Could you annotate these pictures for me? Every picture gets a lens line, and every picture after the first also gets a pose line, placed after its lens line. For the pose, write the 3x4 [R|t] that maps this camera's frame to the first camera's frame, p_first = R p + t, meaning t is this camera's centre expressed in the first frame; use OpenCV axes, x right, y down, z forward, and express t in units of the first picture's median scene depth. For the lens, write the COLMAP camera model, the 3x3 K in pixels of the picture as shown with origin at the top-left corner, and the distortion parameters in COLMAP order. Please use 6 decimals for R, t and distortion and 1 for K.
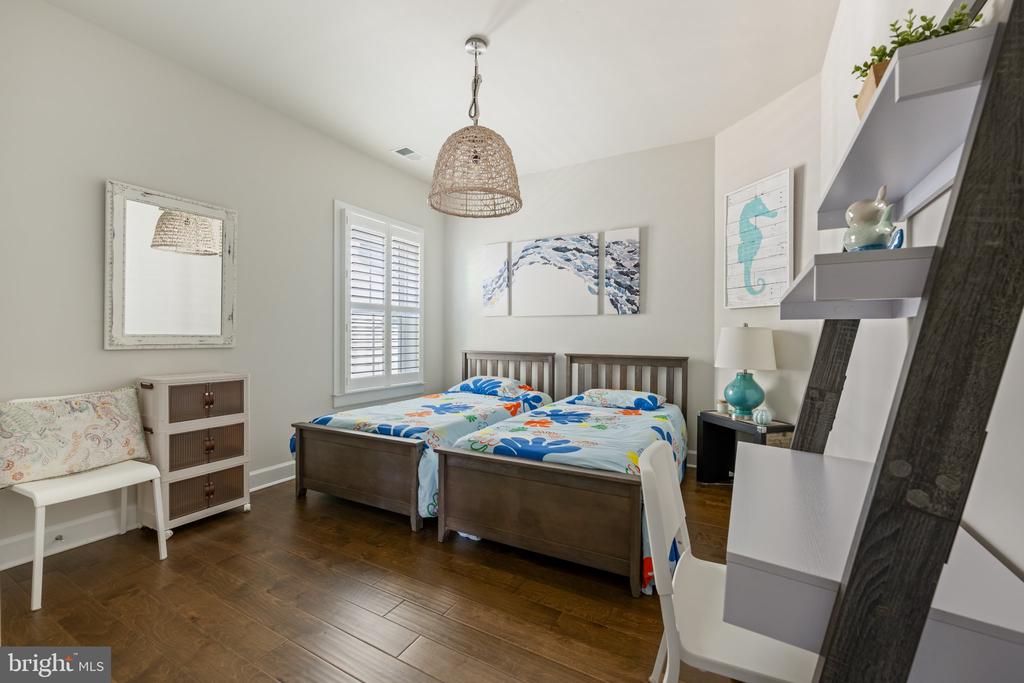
lens RADIAL K [[425.3, 0, 508.5], [0, 425.3, 340.1], [0, 0, 1]] dist [-0.001924, -0.000294]
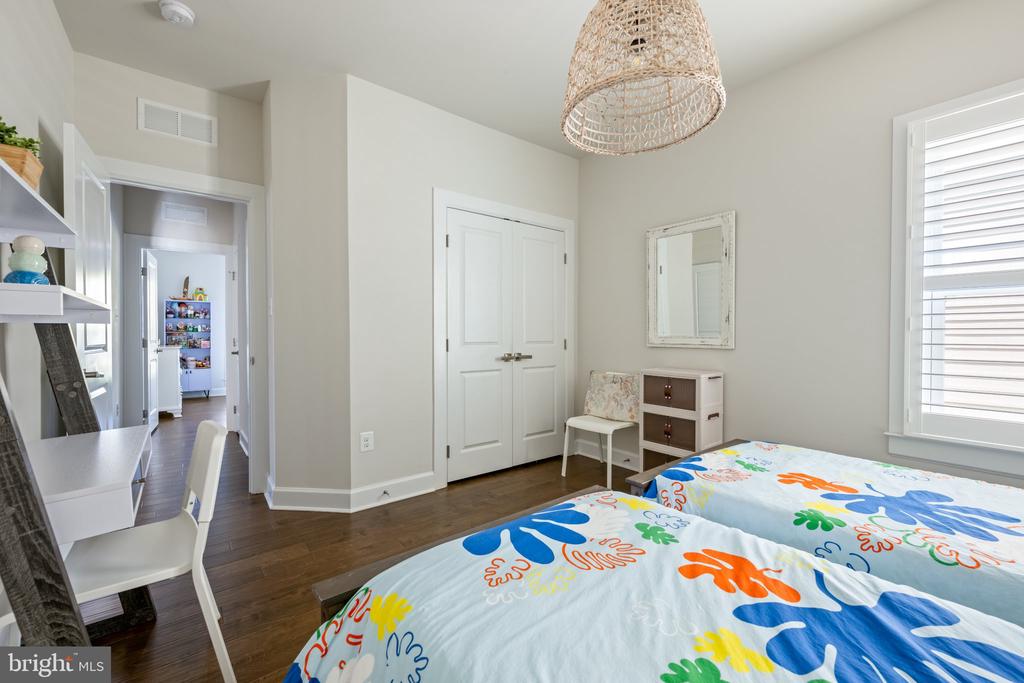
lens RADIAL K [[425.3, 0, 508.5], [0, 425.3, 340.1], [0, 0, 1]] dist [-0.001924, -0.000294]
pose [[-0.397096, 0.008002, -0.917742, 0.557818], [-0.009544, 0.999872, 0.012848, -0.012735], [0.917727, 0.013860, -0.396969, 1.086414]]
